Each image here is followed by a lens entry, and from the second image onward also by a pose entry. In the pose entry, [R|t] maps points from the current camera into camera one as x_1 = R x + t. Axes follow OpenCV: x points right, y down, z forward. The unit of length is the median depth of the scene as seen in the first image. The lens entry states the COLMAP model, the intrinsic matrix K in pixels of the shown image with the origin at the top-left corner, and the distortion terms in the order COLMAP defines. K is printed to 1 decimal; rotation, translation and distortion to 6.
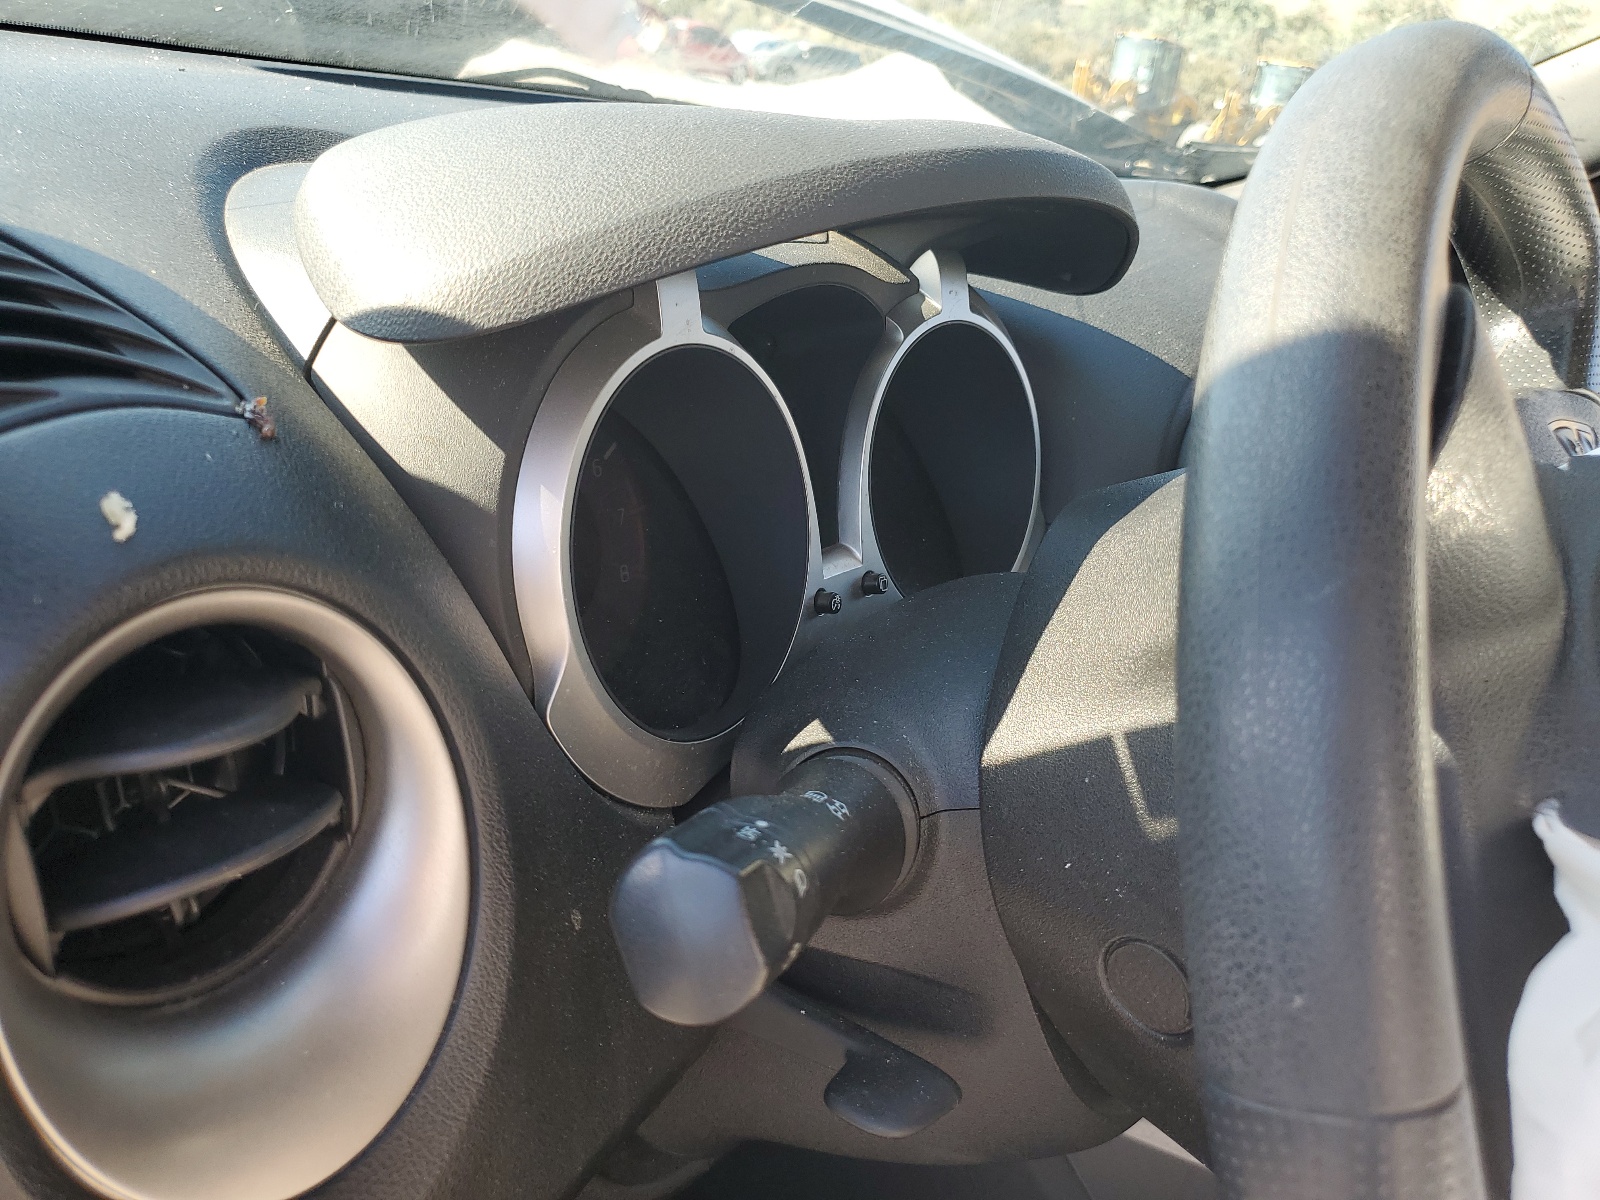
lens RADIAL K [[1205.3, 0, 800.5], [0, 1205.3, 601.3], [0, 0, 1]] dist [-0.009358, -0.001378]
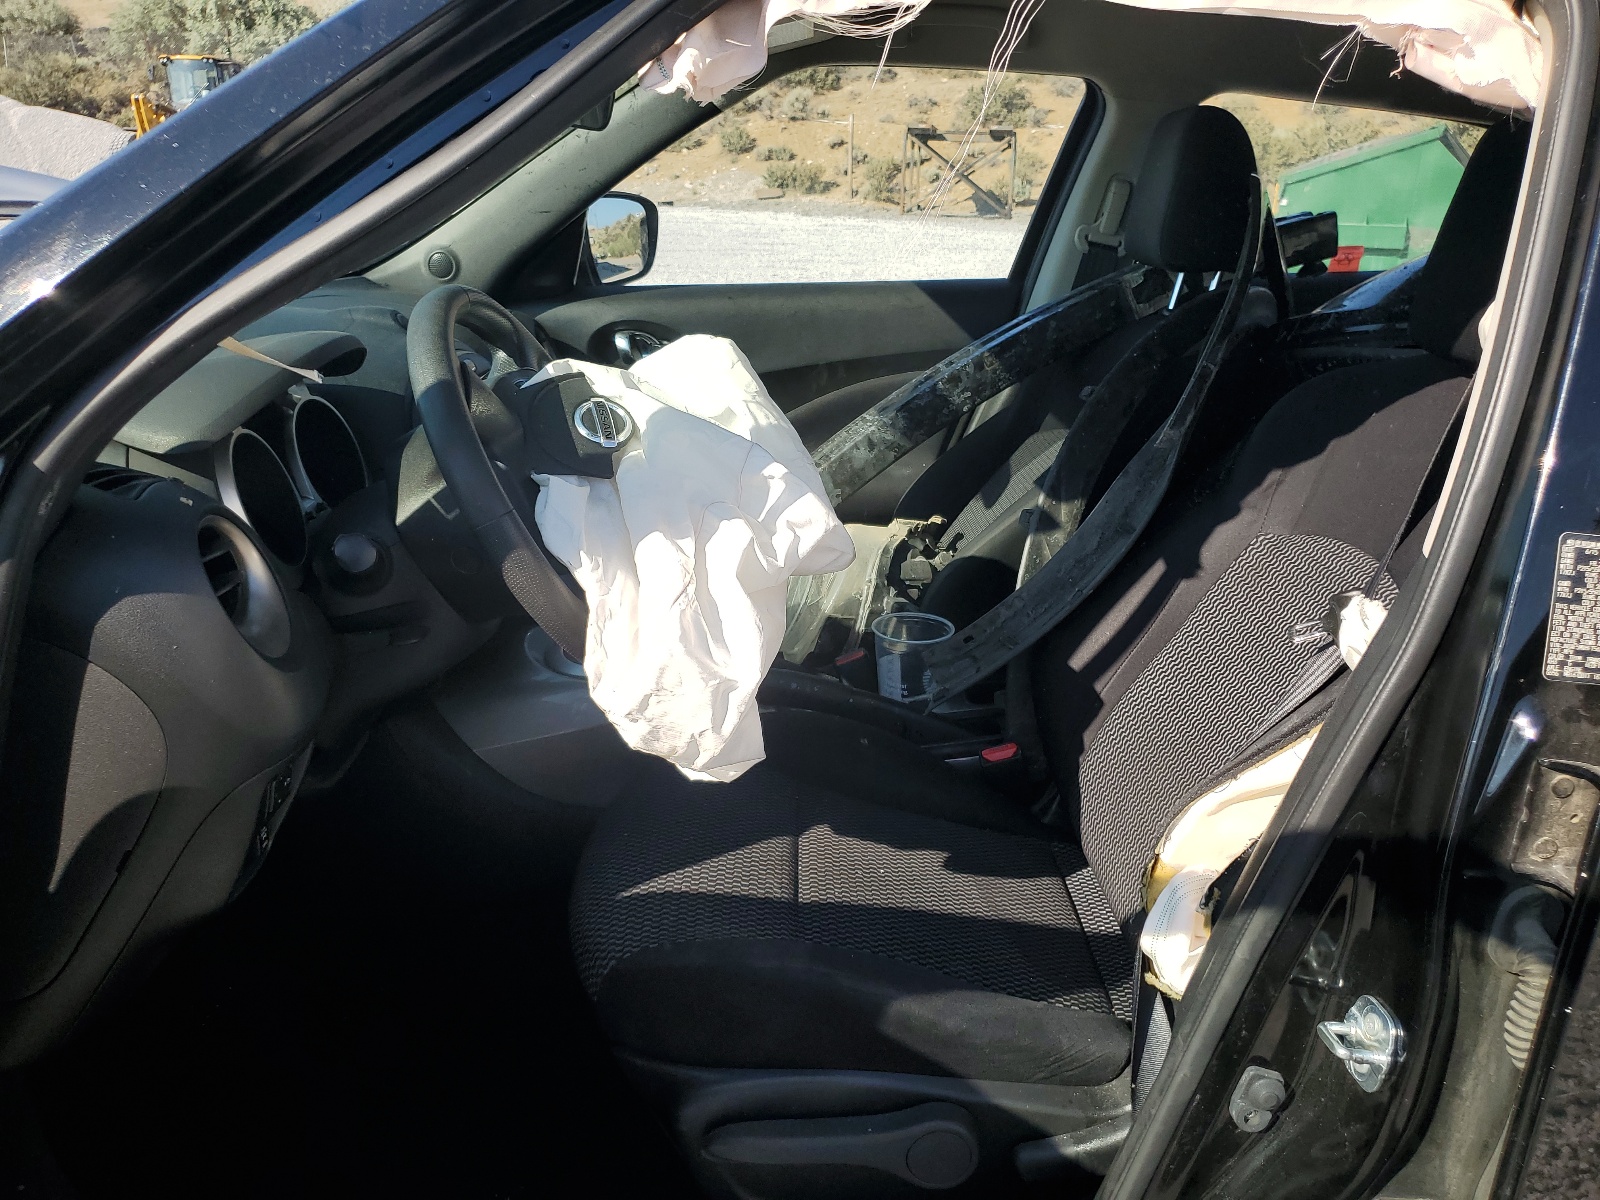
lens RADIAL K [[1205.3, 0, 799.6], [0, 1205.3, 598.5], [0, 0, 1]] dist [-0.009358, -0.001378]
pose [[0.767481, -0.361361, 0.529520, -0.912154], [0.362995, 0.925781, 0.105661, 0.410851], [-0.528401, 0.111121, 0.841691, -2.597644]]
